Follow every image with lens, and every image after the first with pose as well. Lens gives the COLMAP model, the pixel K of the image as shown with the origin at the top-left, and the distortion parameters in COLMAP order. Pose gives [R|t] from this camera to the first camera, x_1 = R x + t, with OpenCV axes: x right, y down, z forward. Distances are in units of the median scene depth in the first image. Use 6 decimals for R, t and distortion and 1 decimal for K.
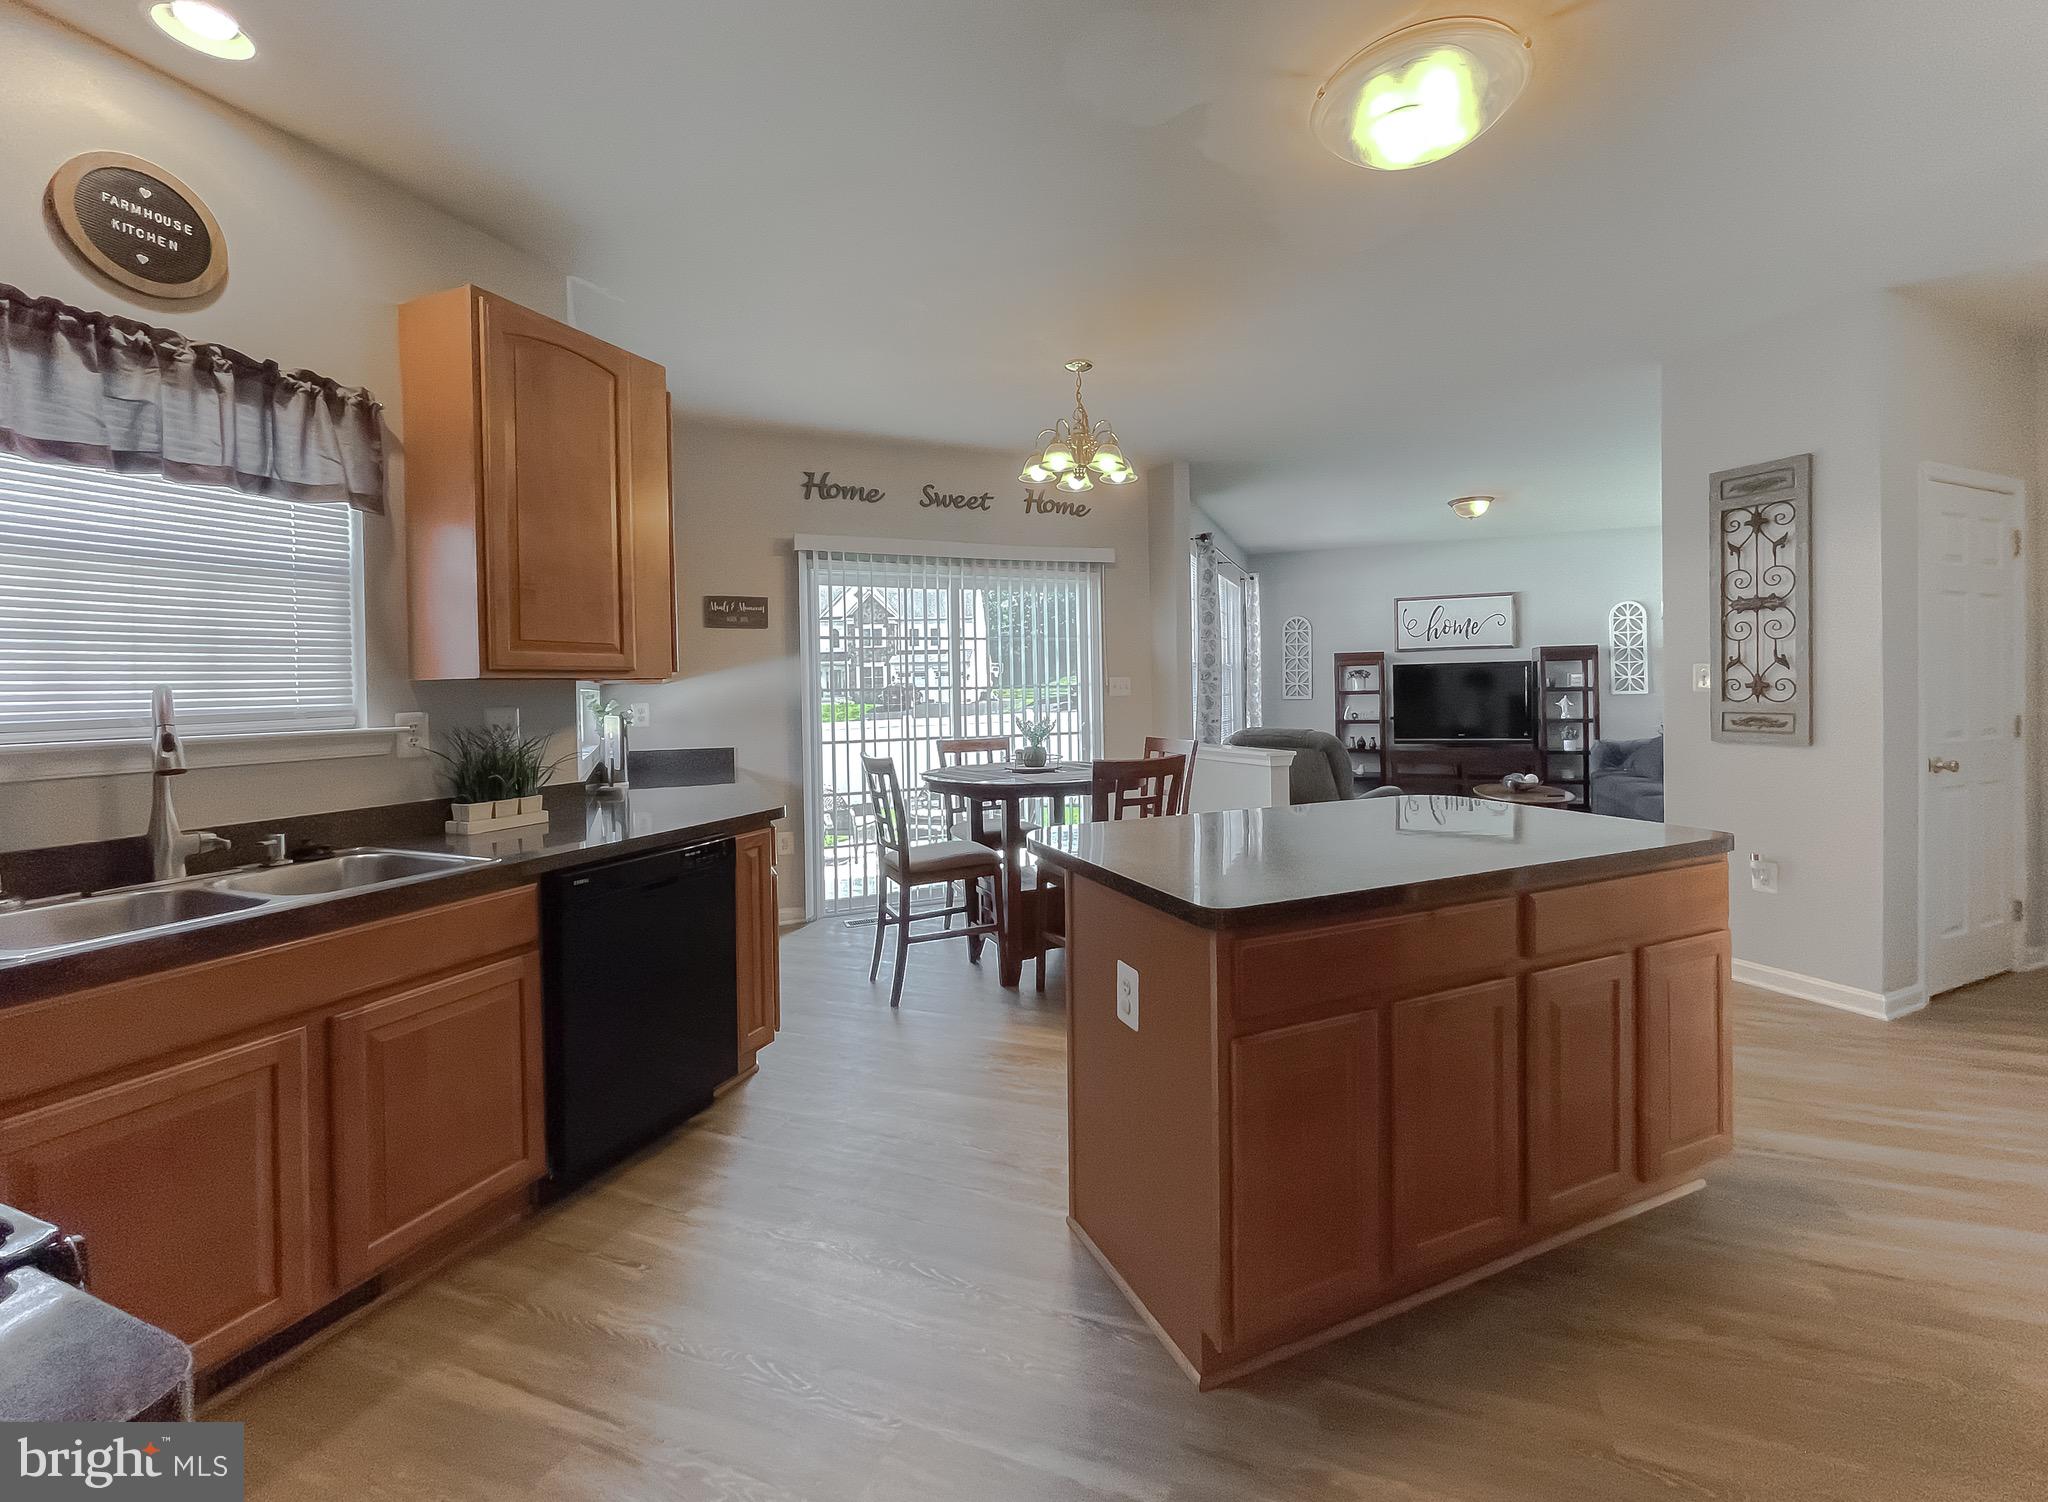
lens RADIAL K [[854.1, 0, 1044.9], [0, 854.1, 691.2], [0, 0, 1]] dist [-0.003897, 0.000271]
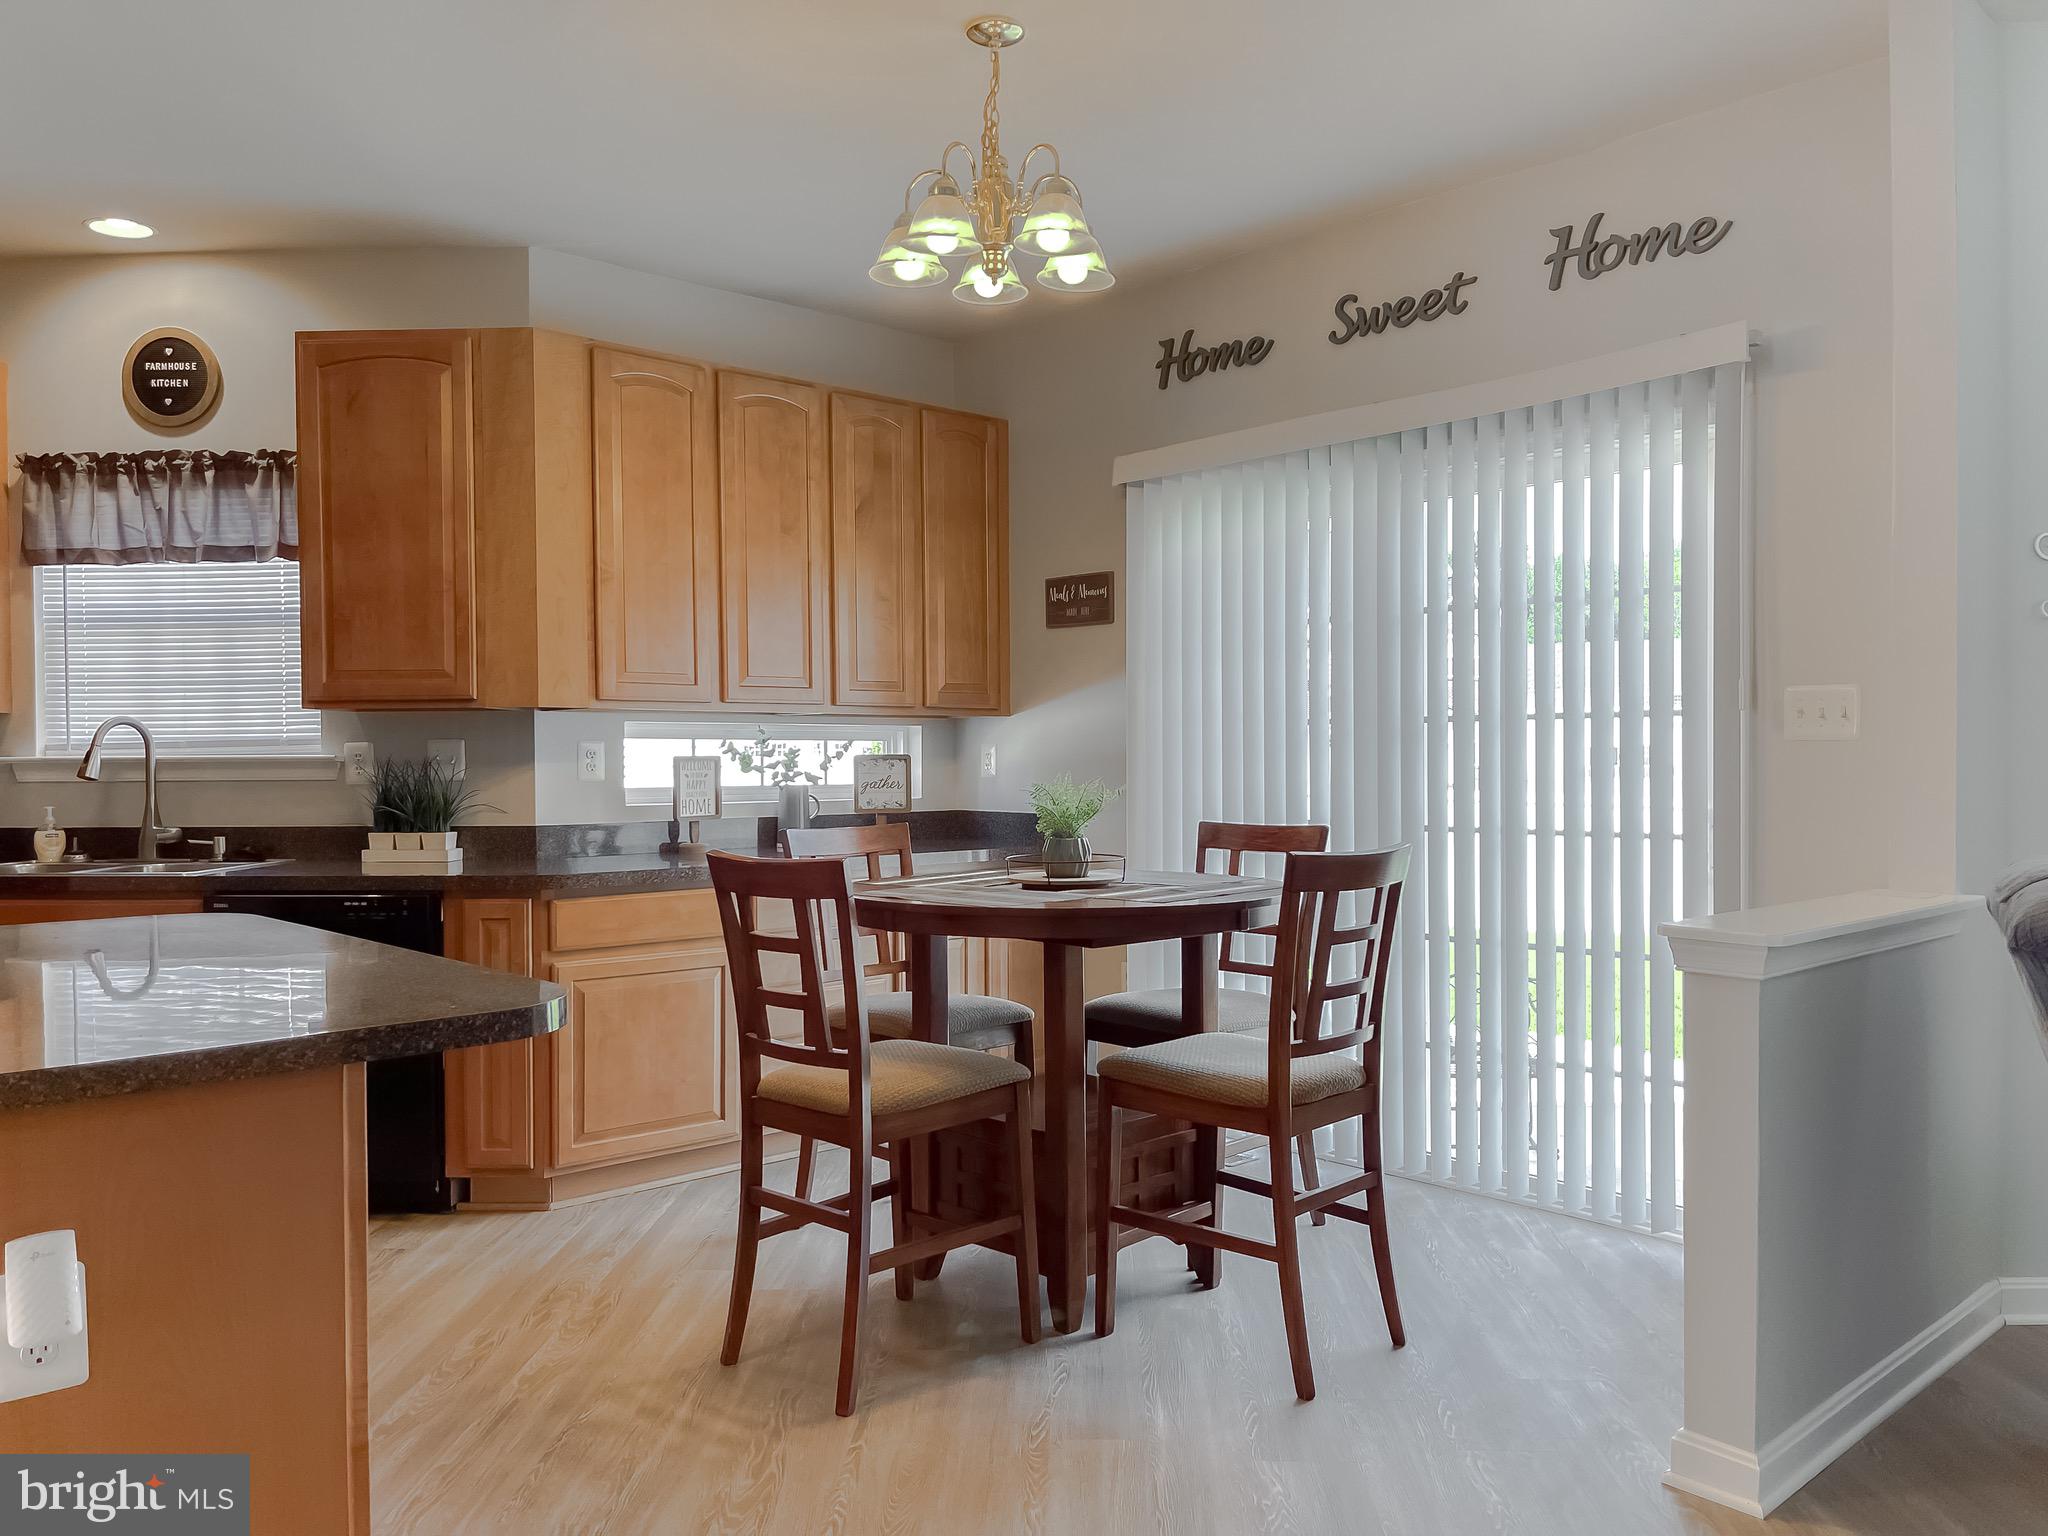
lens RADIAL K [[1566.2, 0, 1008.7], [0, 1566.2, 776.3], [0, 0, 1]] dist [0.051239, -0.019688]
pose [[0.313101, 0.029504, -0.949261, 1.551880], [-0.005059, 0.999555, 0.029399, 0.005828], [0.949706, -0.004403, 0.313111, 1.289516]]
